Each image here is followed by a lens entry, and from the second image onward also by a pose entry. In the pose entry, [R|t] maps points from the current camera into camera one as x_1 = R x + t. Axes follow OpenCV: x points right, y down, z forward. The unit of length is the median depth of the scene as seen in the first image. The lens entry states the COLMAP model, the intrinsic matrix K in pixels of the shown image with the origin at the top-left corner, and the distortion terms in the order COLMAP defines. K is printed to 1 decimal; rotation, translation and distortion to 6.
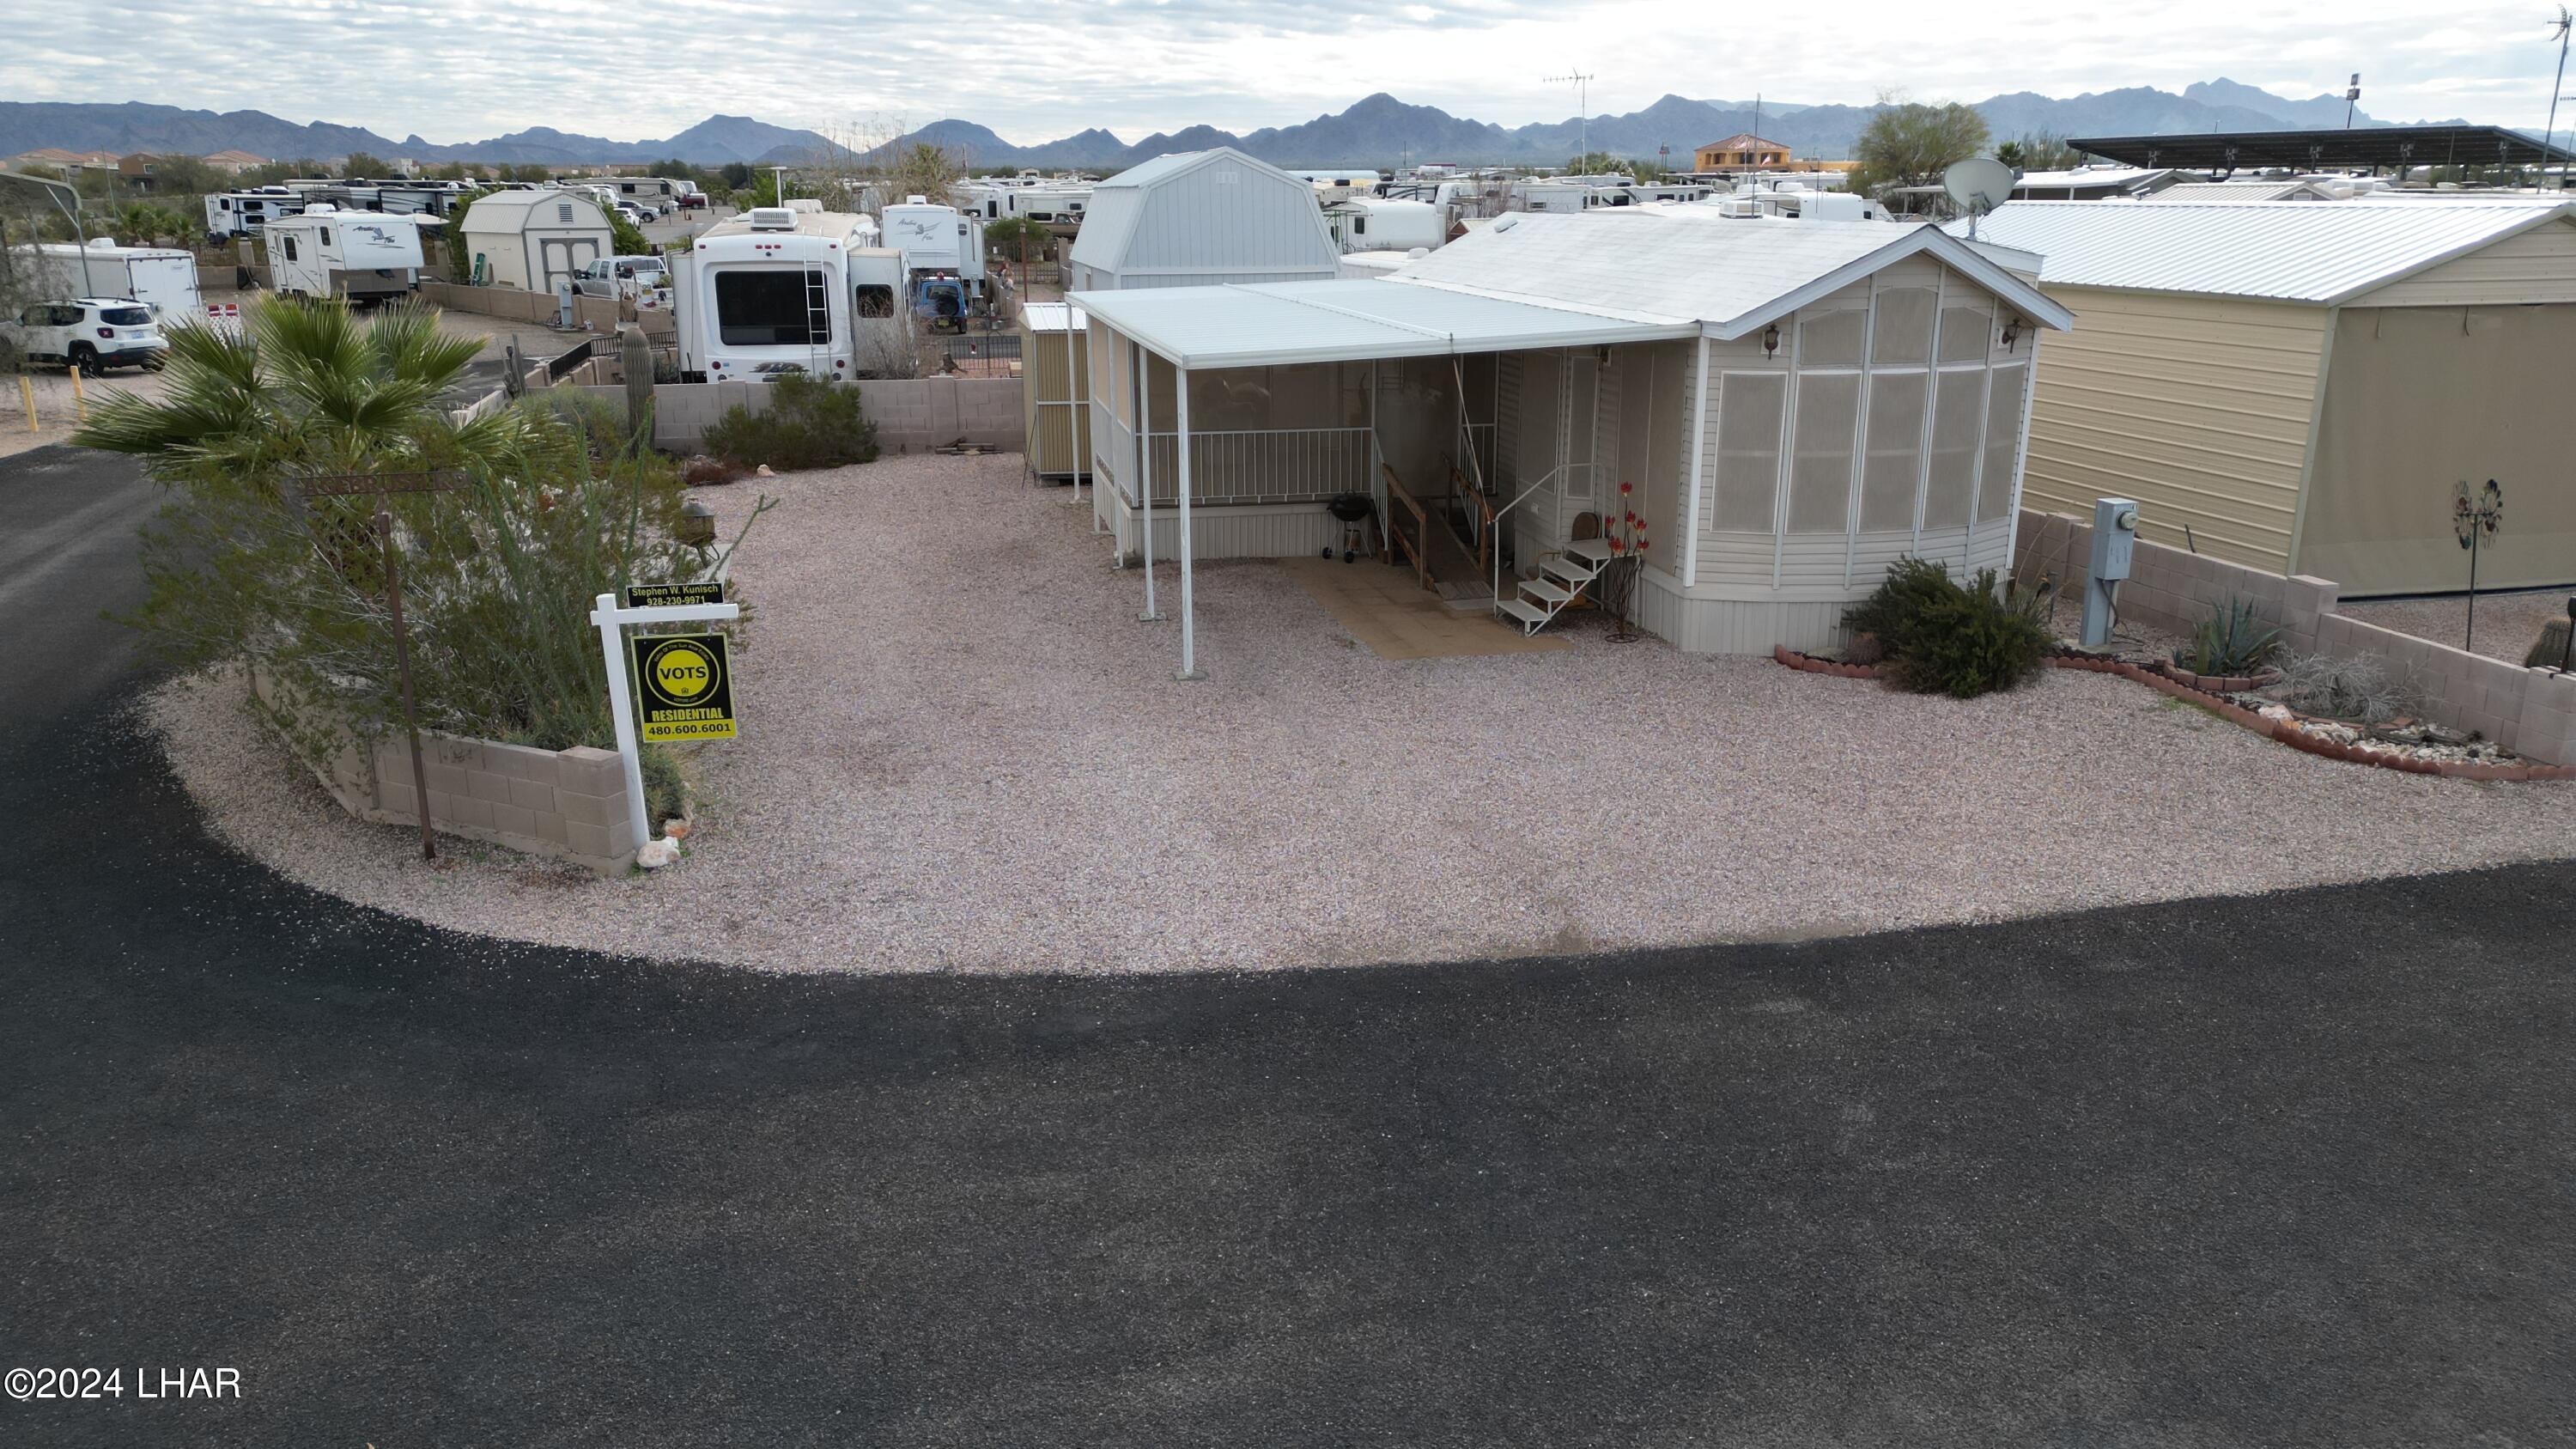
lens RADIAL K [[1785.0, 0, 1293.4], [0, 1785.0, 731.1], [0, 0, 1]] dist [0.079635, -0.082418]
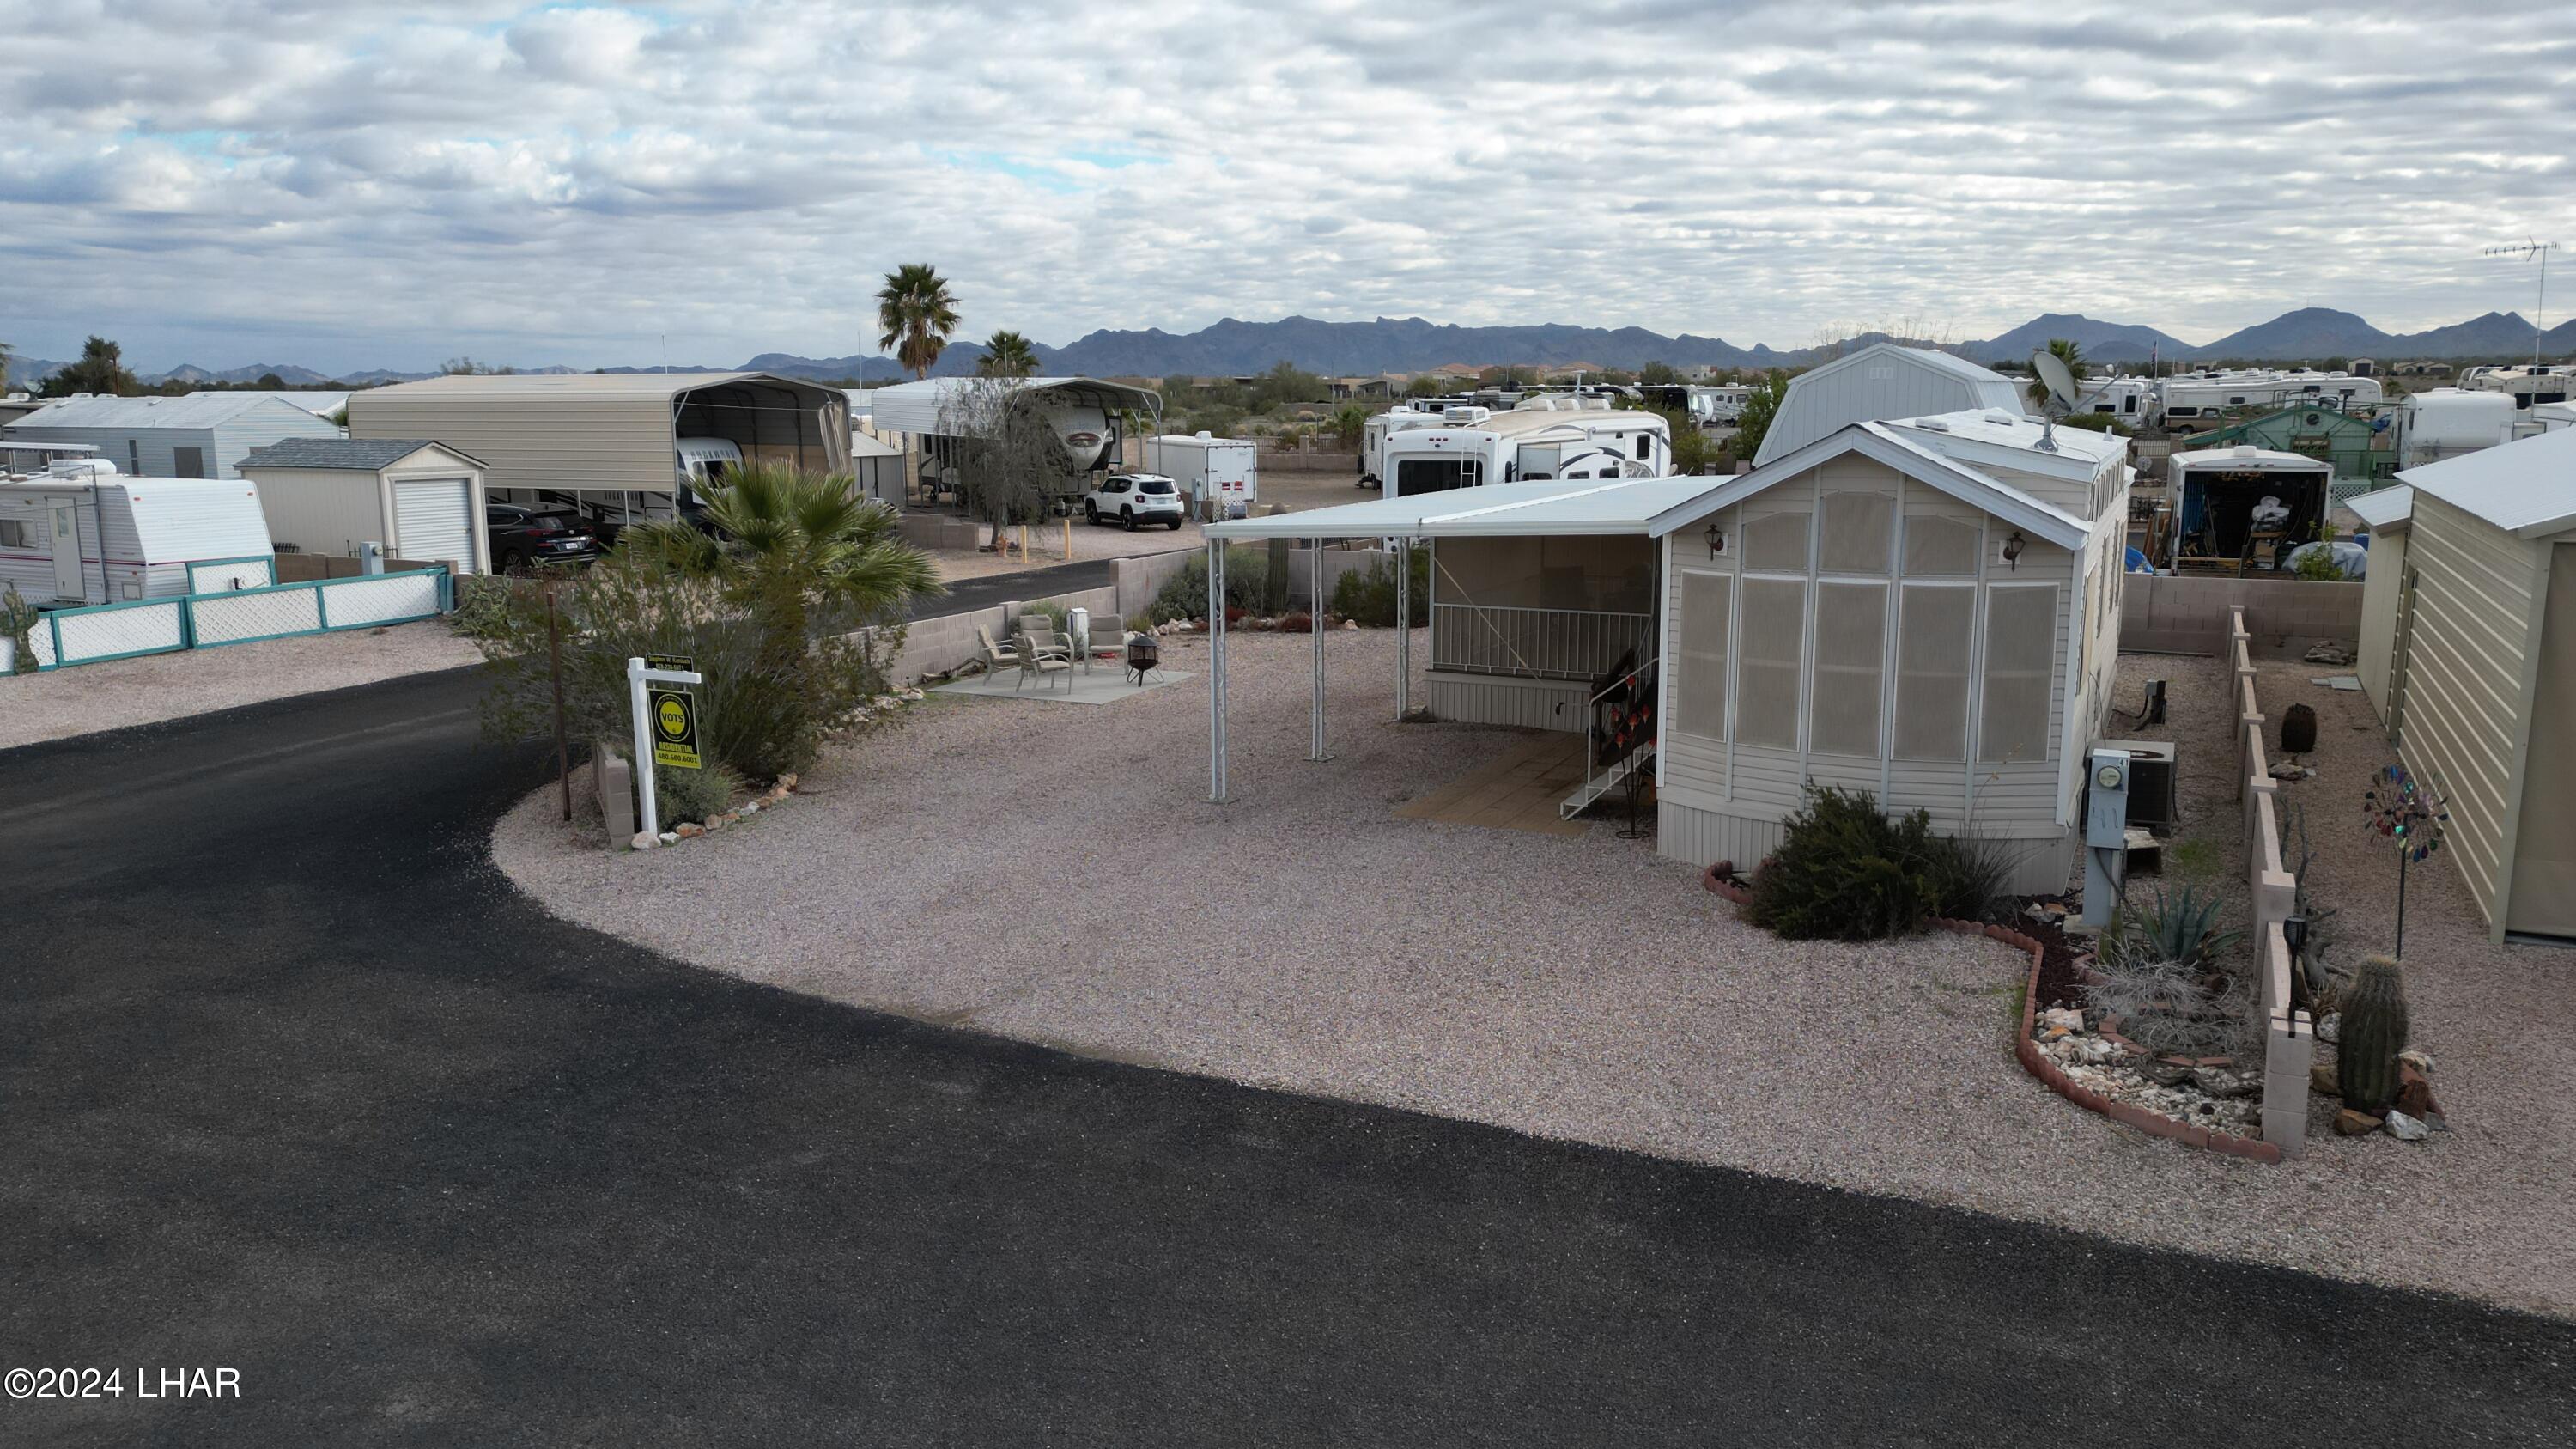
lens RADIAL K [[1785.0, 0, 1293.4], [0, 1785.0, 731.1], [0, 0, 1]] dist [0.079635, -0.082418]
pose [[0.777946, 0.114440, -0.617822, 0.815177], [-0.177487, 0.983254, -0.041359, -0.044242], [0.602742, 0.141830, 0.785230, 0.150105]]
